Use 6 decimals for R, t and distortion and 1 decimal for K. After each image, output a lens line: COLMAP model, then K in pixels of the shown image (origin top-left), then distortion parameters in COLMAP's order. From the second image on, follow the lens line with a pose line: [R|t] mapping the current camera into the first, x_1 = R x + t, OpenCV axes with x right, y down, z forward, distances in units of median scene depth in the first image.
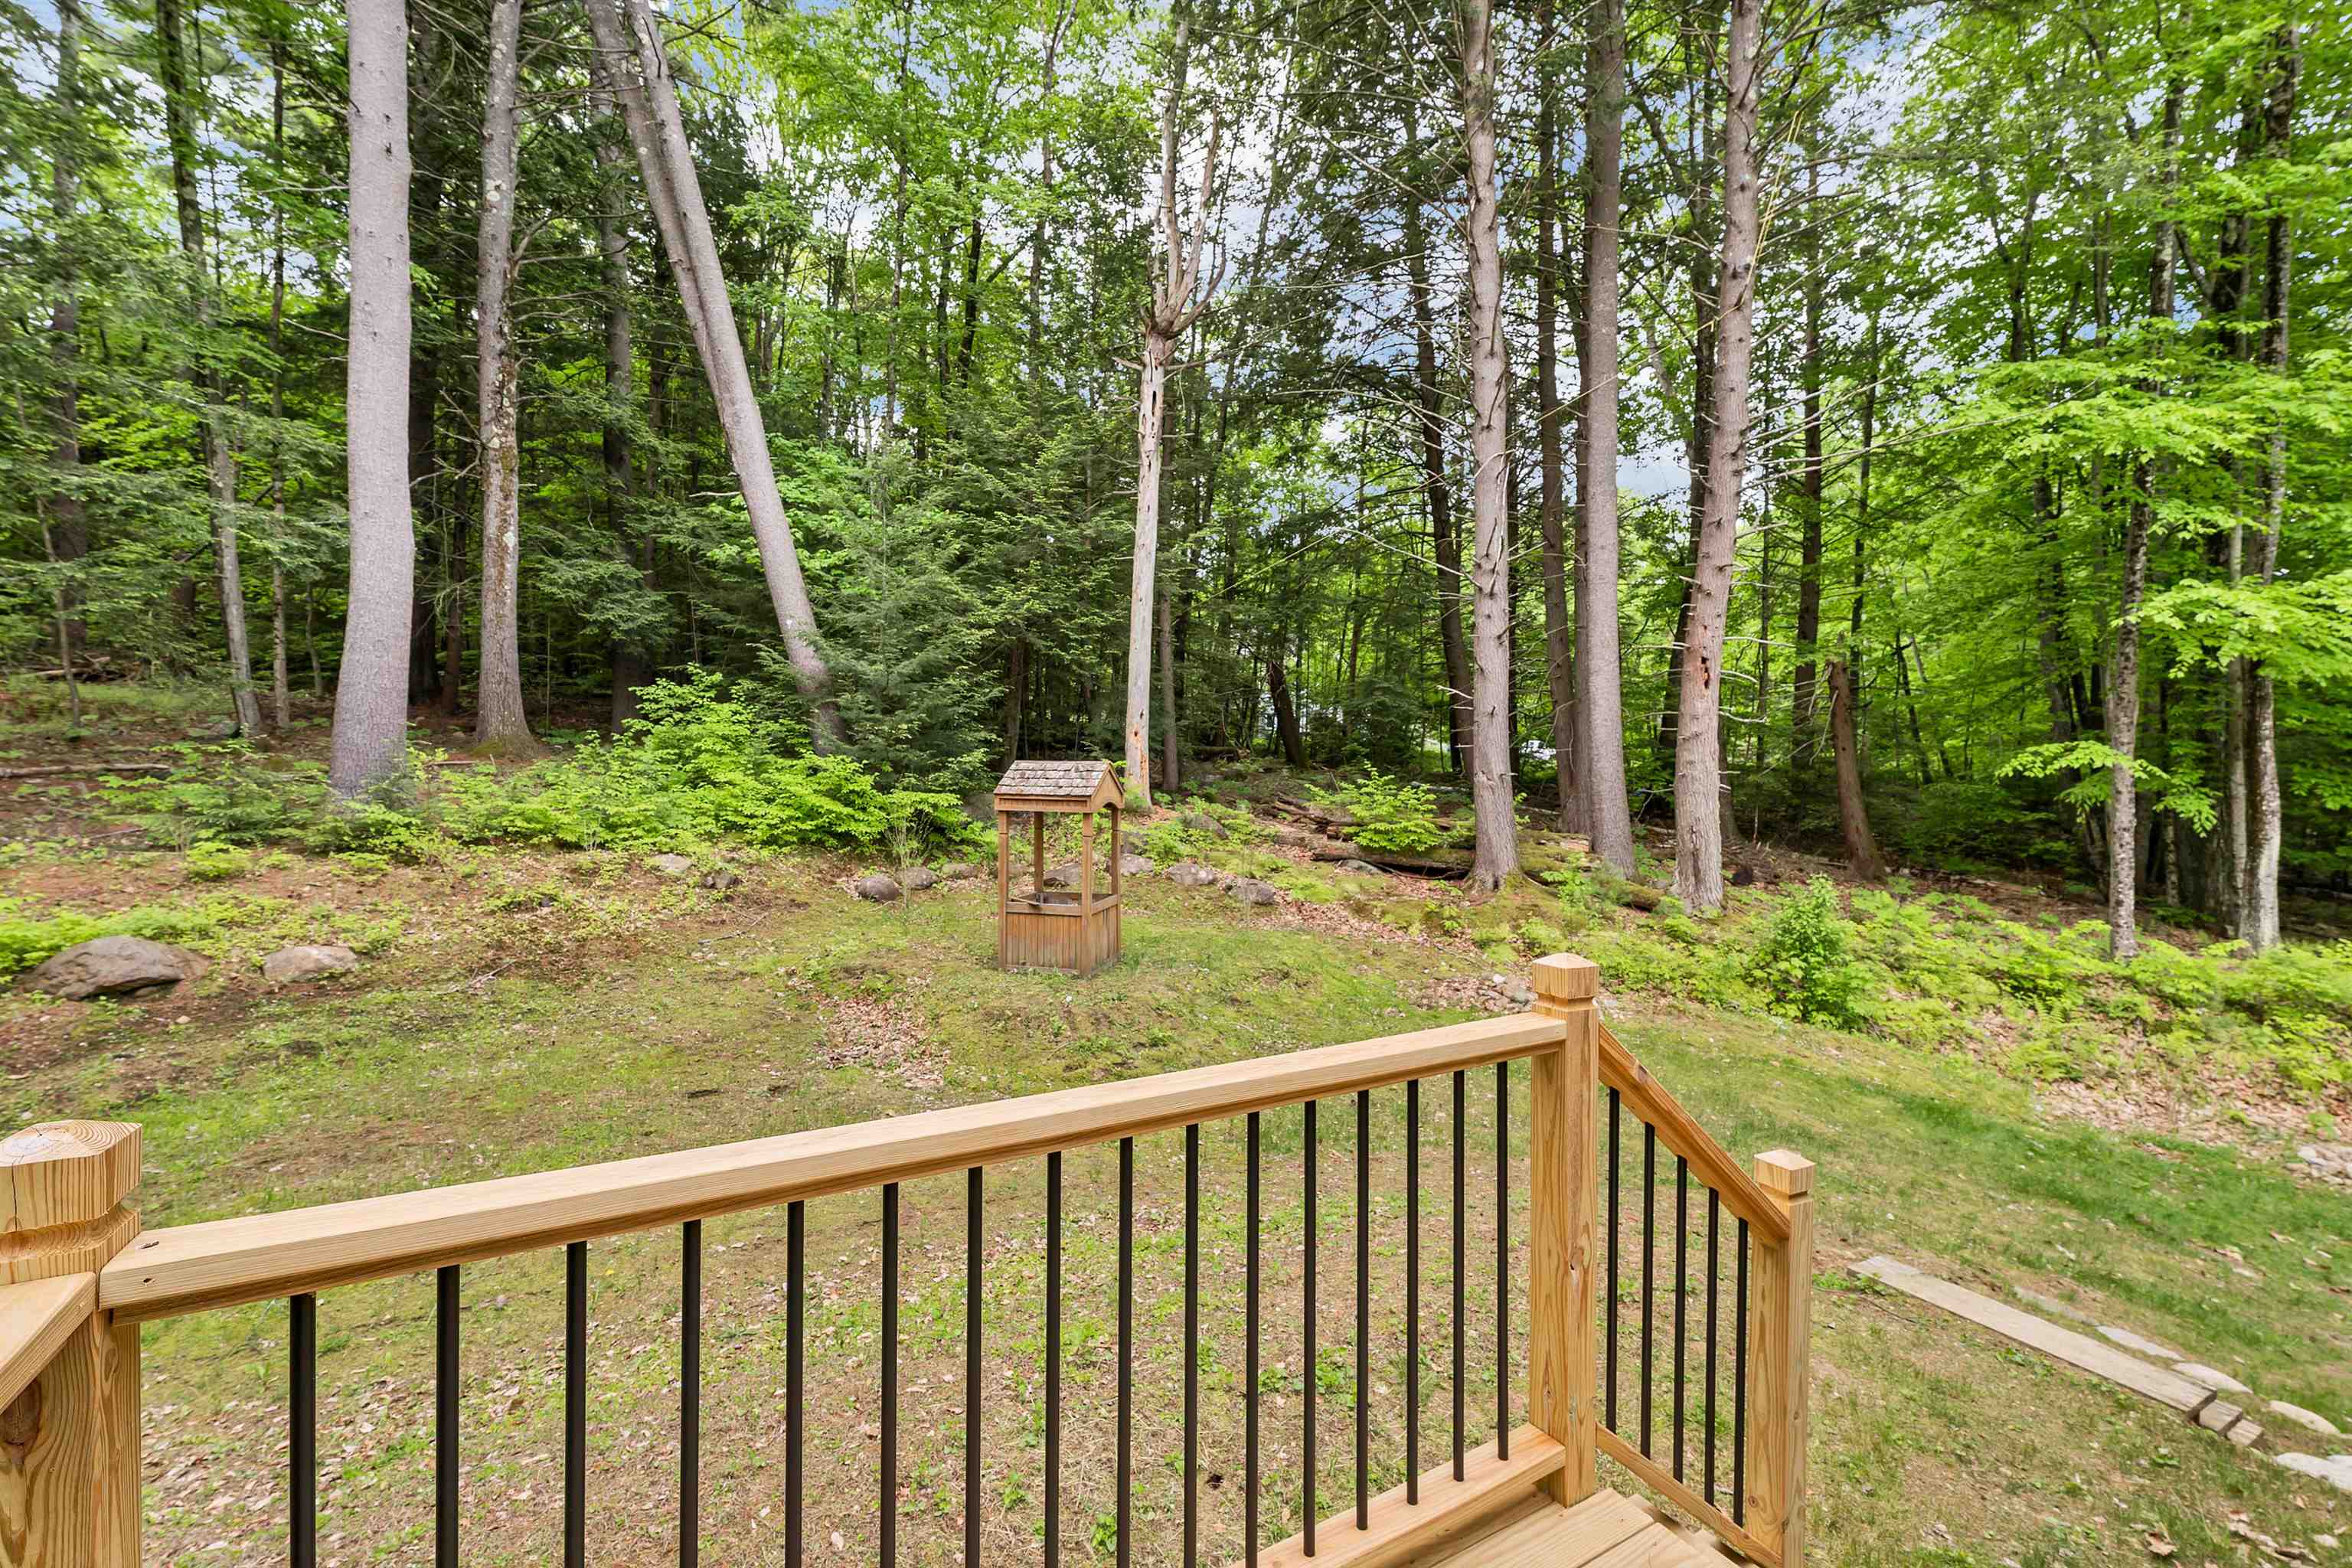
lens RADIAL K [[1012.6, 0, 1176.0], [0, 1012.6, 784.0], [0, 0, 1]] dist [0.001681, -0.000119]
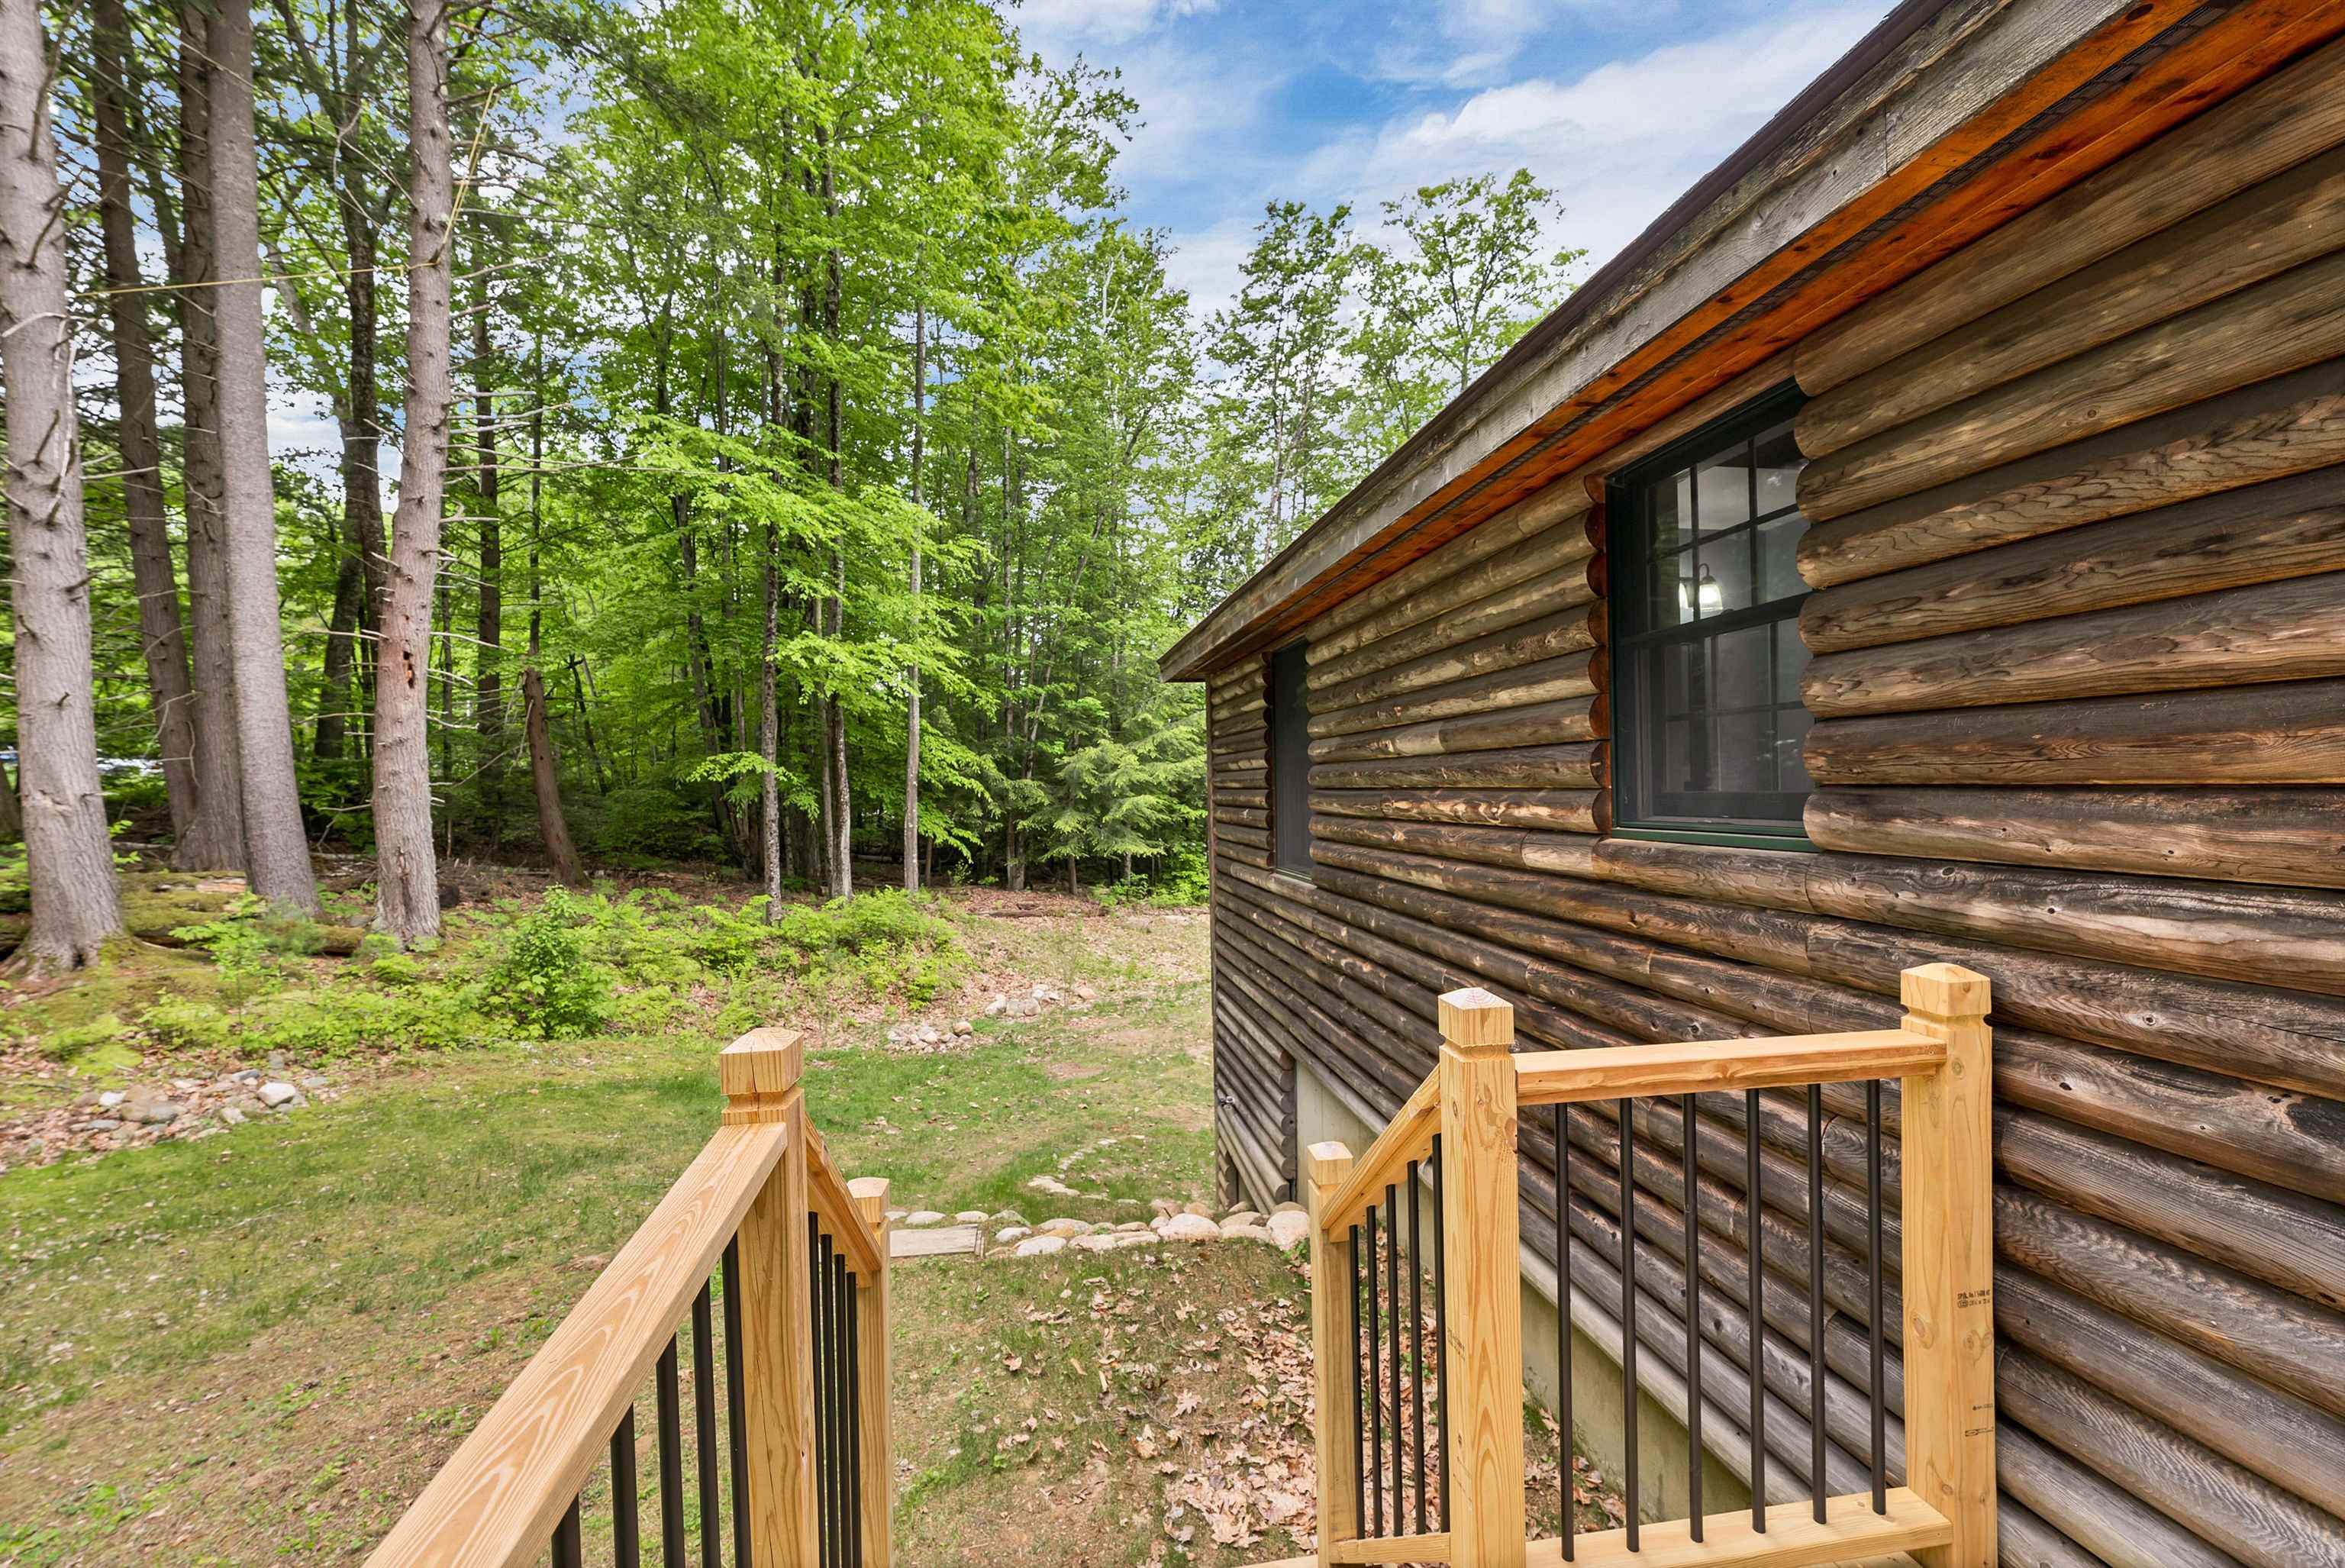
lens RADIAL K [[969.3, 0, 1172.5], [0, 969.3, 784.0], [0, 0, 1]] dist [0.001481, -0.000137]
pose [[0.349626, -0.023909, 0.936584, -0.032314], [0.033356, 0.999358, 0.013060, -0.001152], [-0.936295, 0.026674, 0.350199, 0.102052]]
